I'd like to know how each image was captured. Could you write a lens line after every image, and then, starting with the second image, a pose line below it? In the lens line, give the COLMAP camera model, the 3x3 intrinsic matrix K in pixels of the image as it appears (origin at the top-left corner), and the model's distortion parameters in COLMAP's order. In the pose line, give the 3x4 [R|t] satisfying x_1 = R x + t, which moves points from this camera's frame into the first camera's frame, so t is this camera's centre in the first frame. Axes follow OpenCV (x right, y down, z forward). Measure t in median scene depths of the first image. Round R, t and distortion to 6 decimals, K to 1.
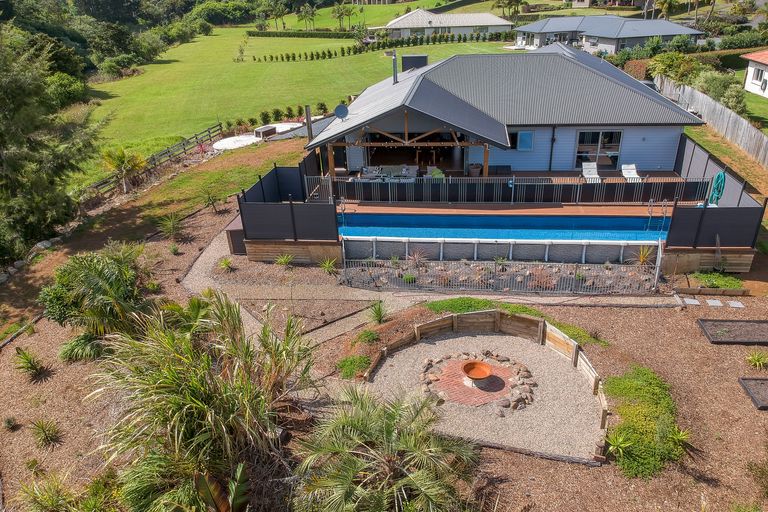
lens RADIAL K [[573.2, 0, 384.0], [0, 573.2, 256.0], [0, 0, 1]] dist [-0.000249, 0.000407]
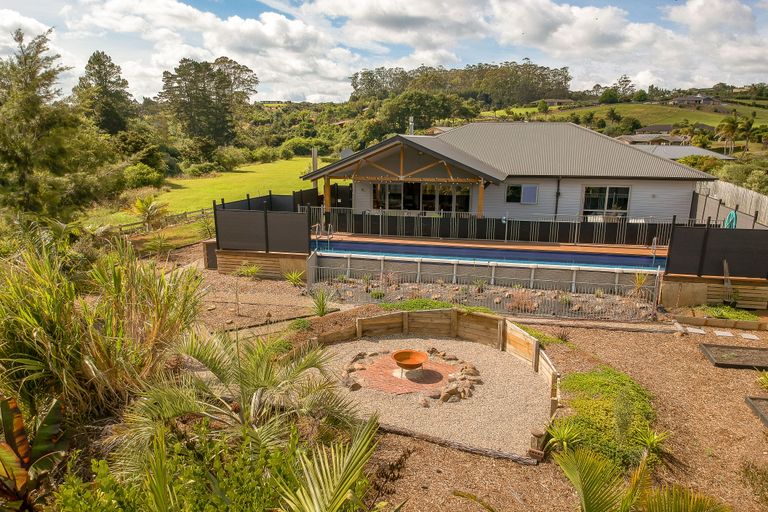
lens RADIAL K [[543.4, 0, 386.4], [0, 543.4, 236.9], [0, 0, 1]] dist [-0.001199, -0.007336]
pose [[0.993861, 0.065543, -0.089131, 0.146108], [-0.084353, 0.970204, -0.227132, 0.163764], [0.071588, 0.233256, 0.969777, 0.160104]]
